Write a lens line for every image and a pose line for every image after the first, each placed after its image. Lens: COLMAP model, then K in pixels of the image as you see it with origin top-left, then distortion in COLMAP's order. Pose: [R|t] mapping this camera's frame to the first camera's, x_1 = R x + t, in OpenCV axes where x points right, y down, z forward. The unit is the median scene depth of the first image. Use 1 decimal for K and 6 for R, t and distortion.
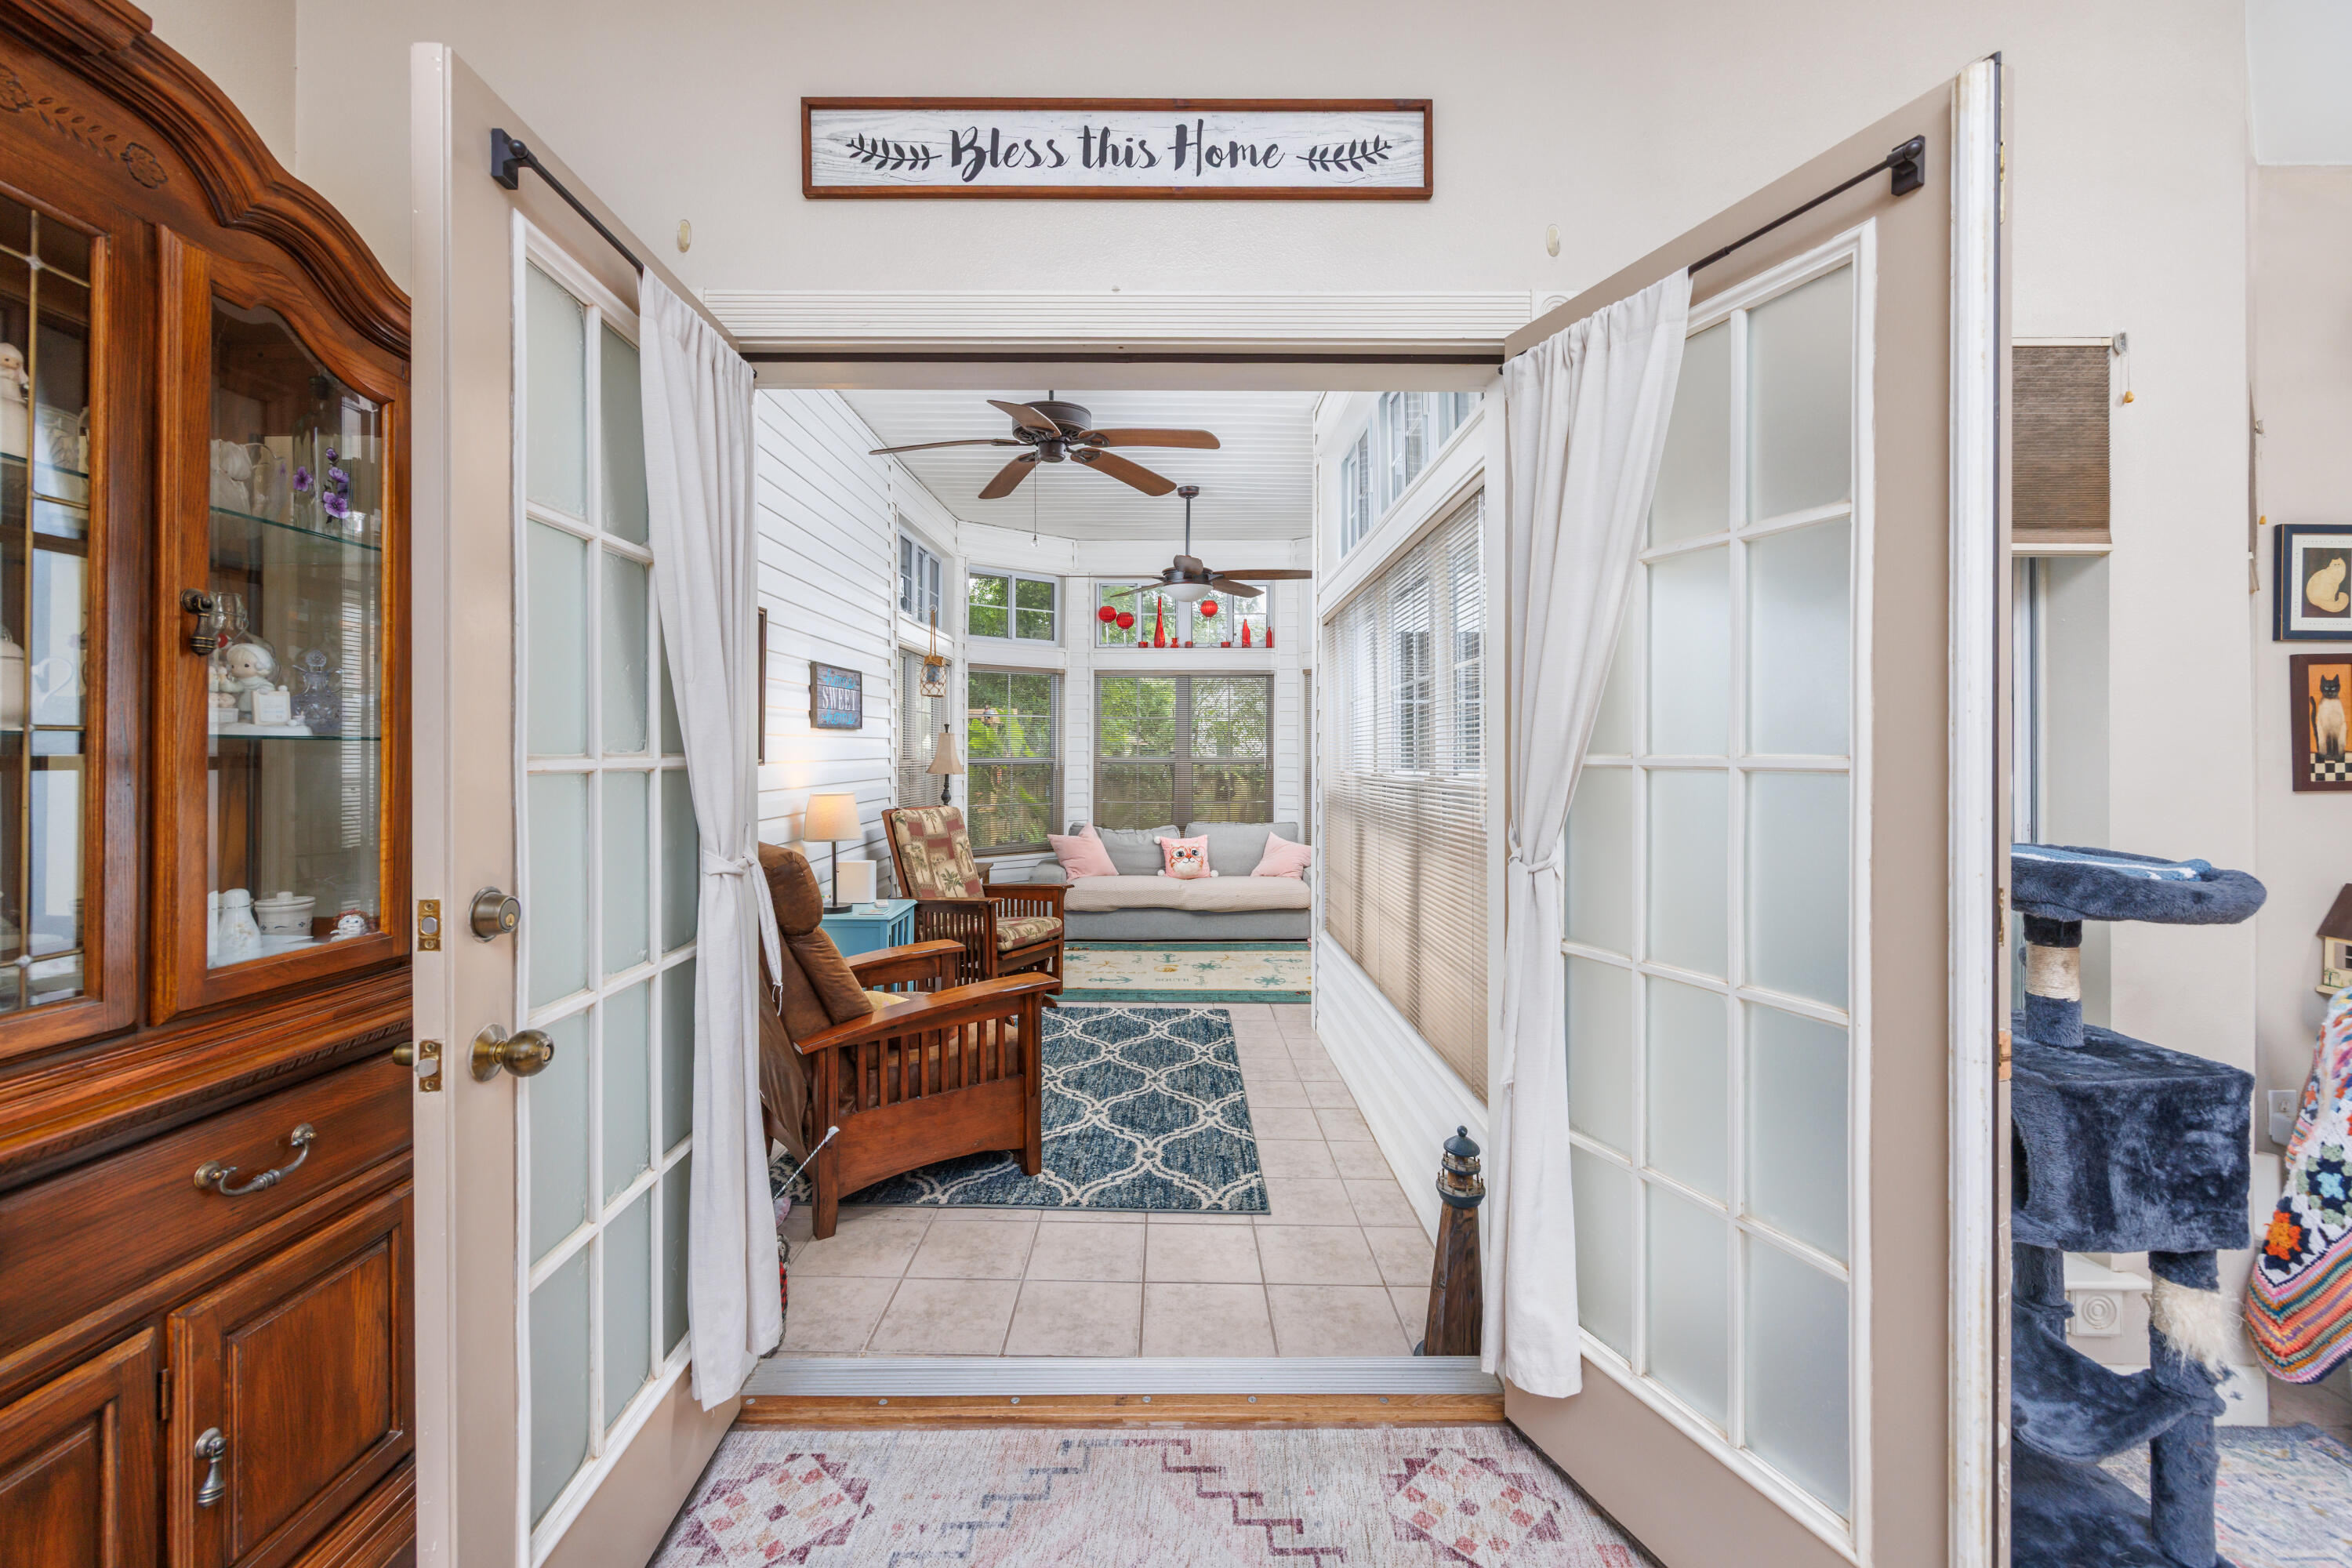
lens RADIAL K [[910.6, 0, 1212.3], [0, 910.6, 757.7], [0, 0, 1]] dist [-0.001306, -0.000122]
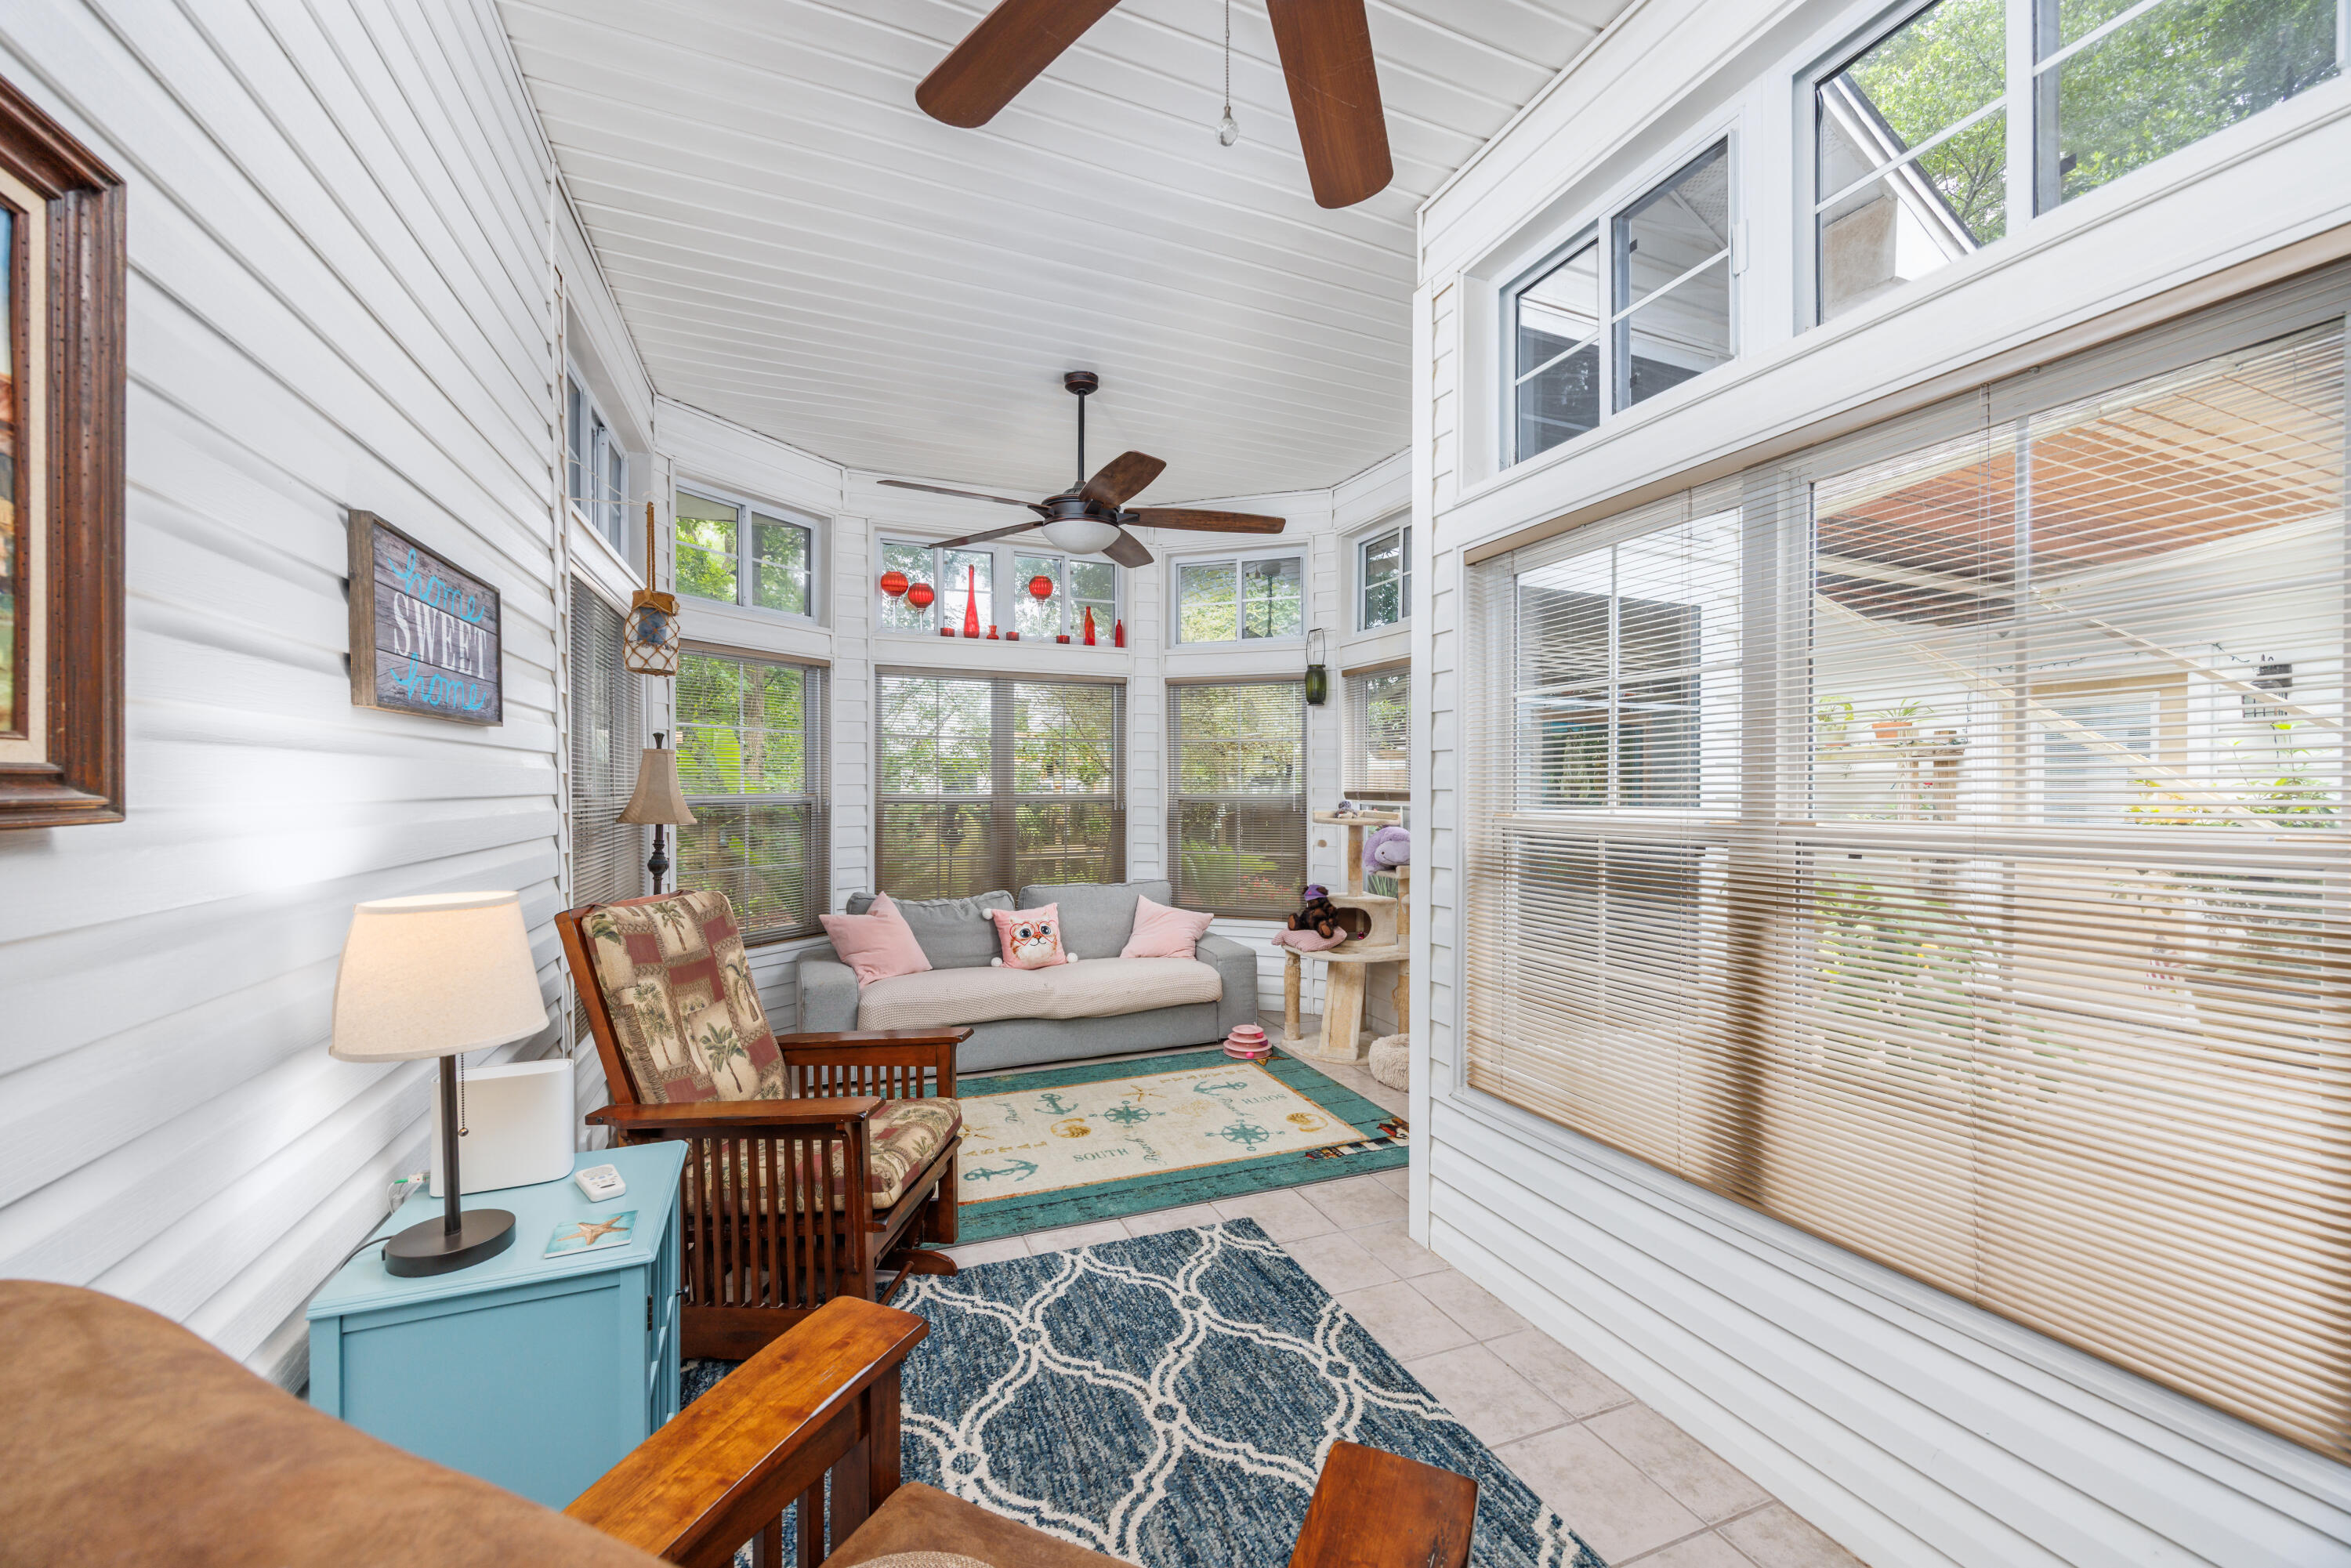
lens RADIAL K [[873.4, 0, 1183.2], [0, 873.4, 810.6], [0, 0, 1]] dist [-0.000498, -0.000055]
pose [[0.938053, -0.008189, 0.346396, -0.176765], [0.001916, 0.999828, 0.018447, 0.000789], [-0.346488, -0.016640, 0.937907, 0.393516]]
